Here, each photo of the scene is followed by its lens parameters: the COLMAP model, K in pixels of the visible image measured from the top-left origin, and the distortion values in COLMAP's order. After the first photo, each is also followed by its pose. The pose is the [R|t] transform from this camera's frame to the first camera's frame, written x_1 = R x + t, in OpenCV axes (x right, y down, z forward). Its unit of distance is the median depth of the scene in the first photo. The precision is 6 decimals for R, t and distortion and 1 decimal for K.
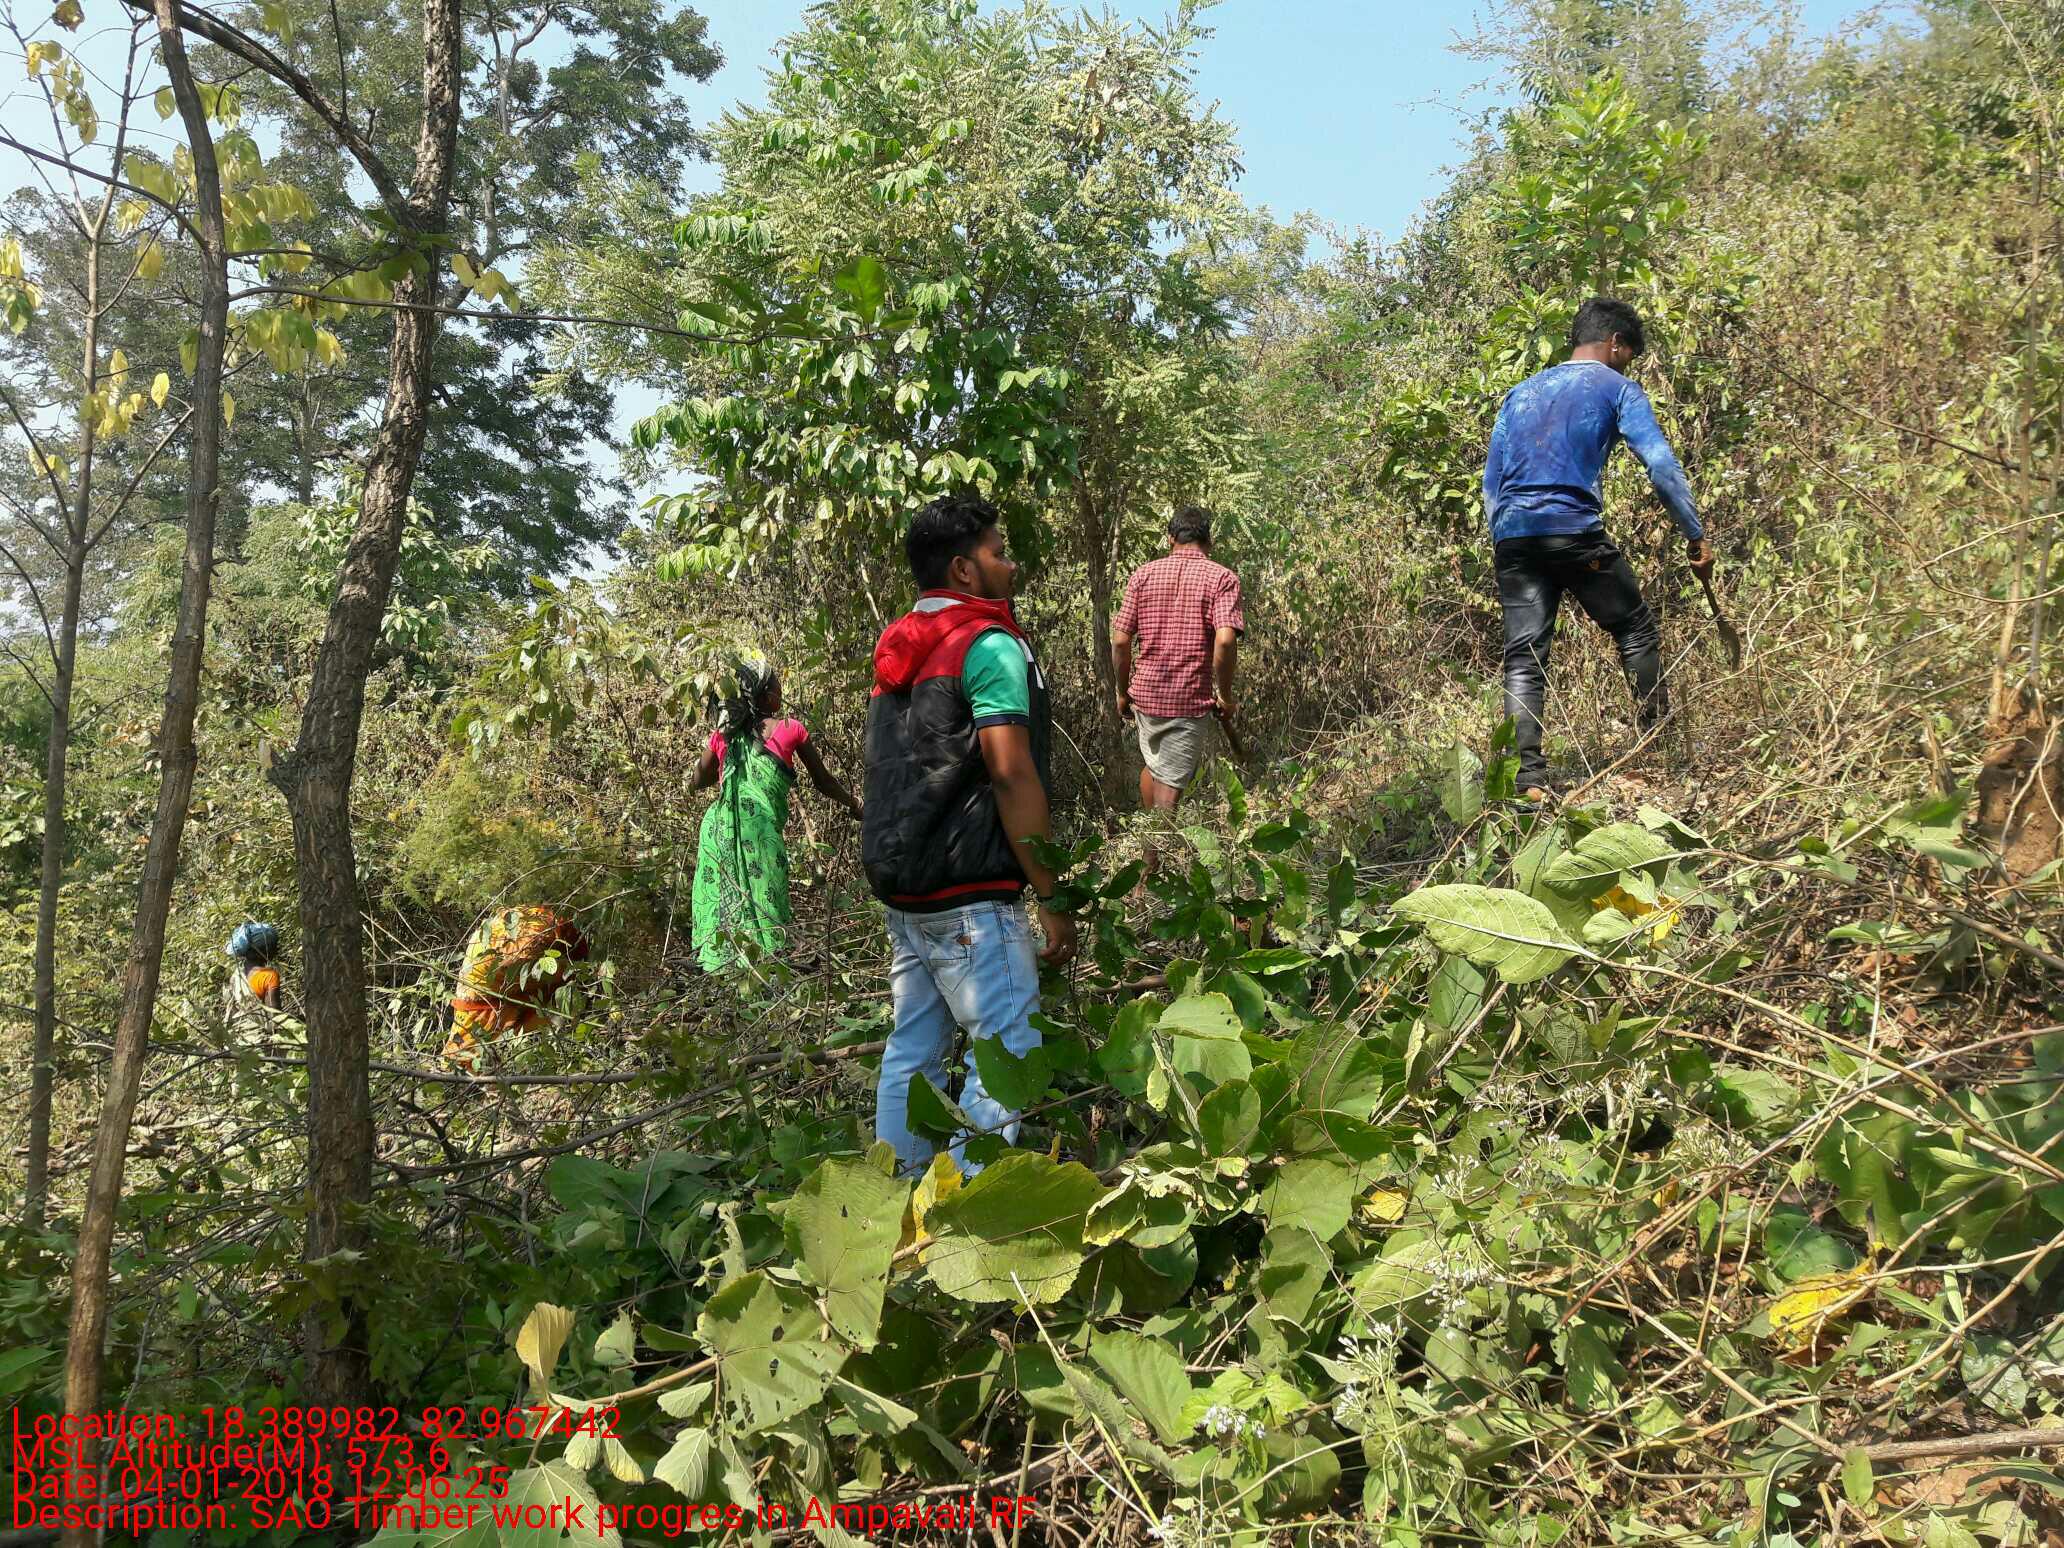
lens RADIAL K [[1620.2, 0, 1032.0], [0, 1620.2, 774.0], [0, 0, 1]] dist [0.000440, 0.000124]
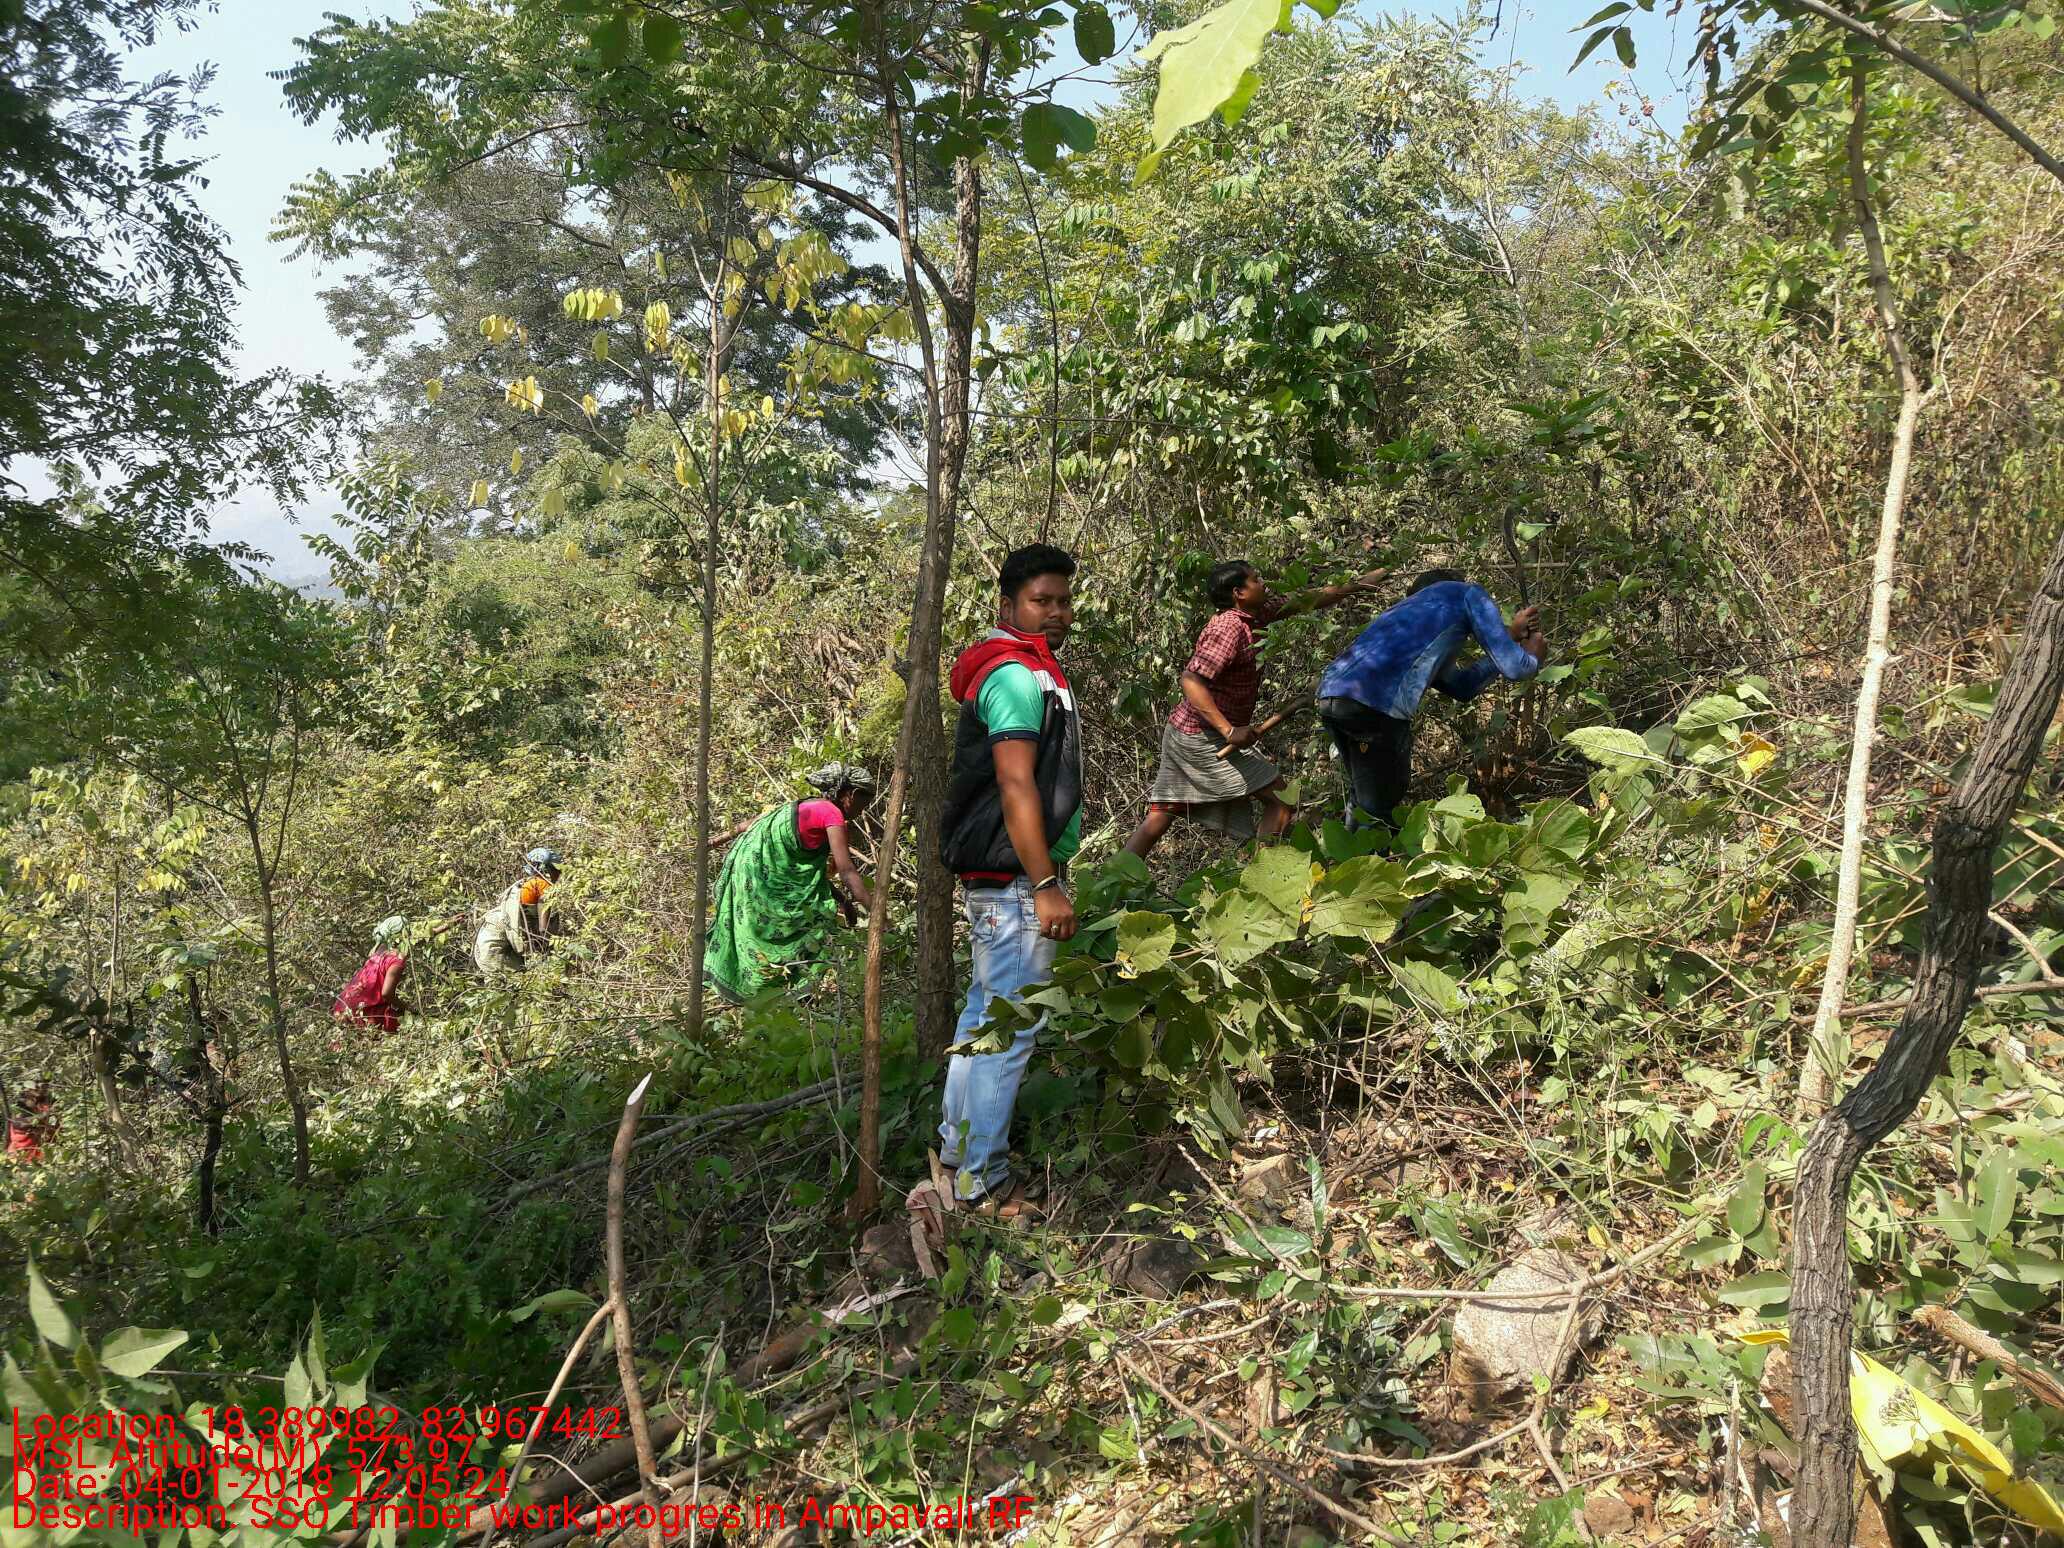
lens RADIAL K [[1660.8, 0, 1032.0], [0, 1660.8, 774.0], [0, 0, 1]] dist [0.117630, -0.211508]
pose [[0.987604, 0.010940, -0.156583, -0.025153], [0.001098, 0.997062, 0.076589, -0.008417], [0.156961, -0.075811, 0.984691, -0.309656]]
